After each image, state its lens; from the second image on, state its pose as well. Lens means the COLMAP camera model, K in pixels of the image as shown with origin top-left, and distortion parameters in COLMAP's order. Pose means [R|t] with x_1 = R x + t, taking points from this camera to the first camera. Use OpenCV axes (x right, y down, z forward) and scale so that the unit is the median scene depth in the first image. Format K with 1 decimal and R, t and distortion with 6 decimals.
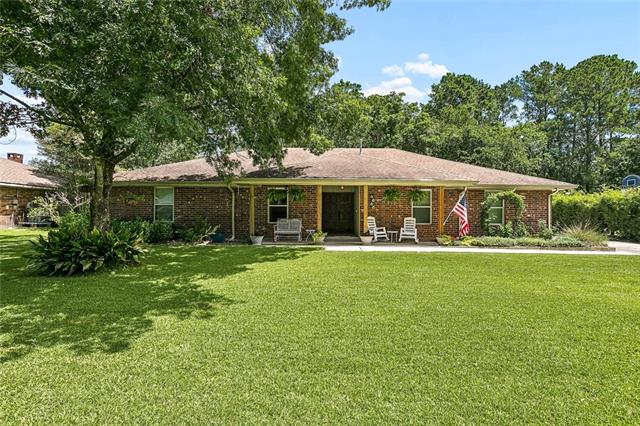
lens RADIAL K [[337.1, 0, 320.0], [0, 337.1, 213.0], [0, 0, 1]] dist [-0.000552, -0.000210]
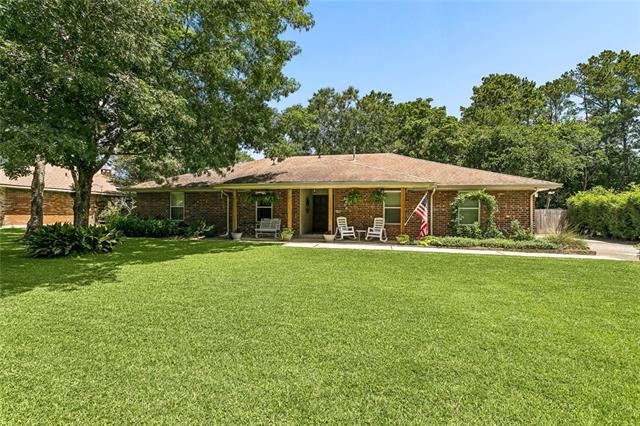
lens RADIAL K [[305.0, 0, 311.5], [0, 305.0, 213.8], [0, 0, 1]] dist [0.001109, 0.000329]
pose [[0.974677, 0.000654, -0.223618, 0.278971], [-0.001385, 0.999994, -0.003116, 0.004102], [0.223615, 0.003346, 0.974672, 0.014954]]
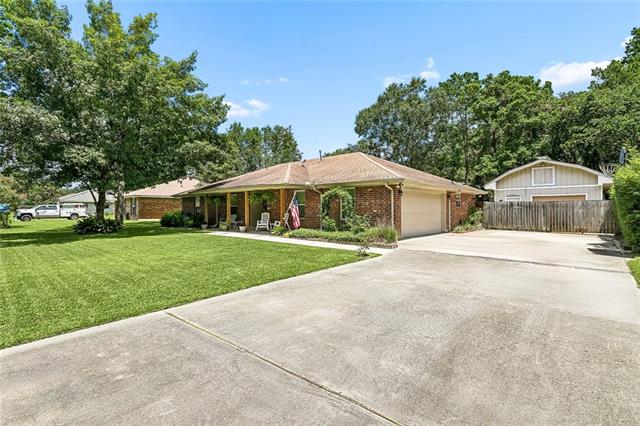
lens RADIAL K [[306.4, 0, 320.0], [0, 306.4, 213.0], [0, 0, 1]] dist [0.000015, 0.000031]
pose [[0.740965, -0.006459, -0.671513, 1.173136], [0.010790, 0.999939, 0.002288, 0.011015], [0.671457, -0.008941, 0.740989, 0.223272]]
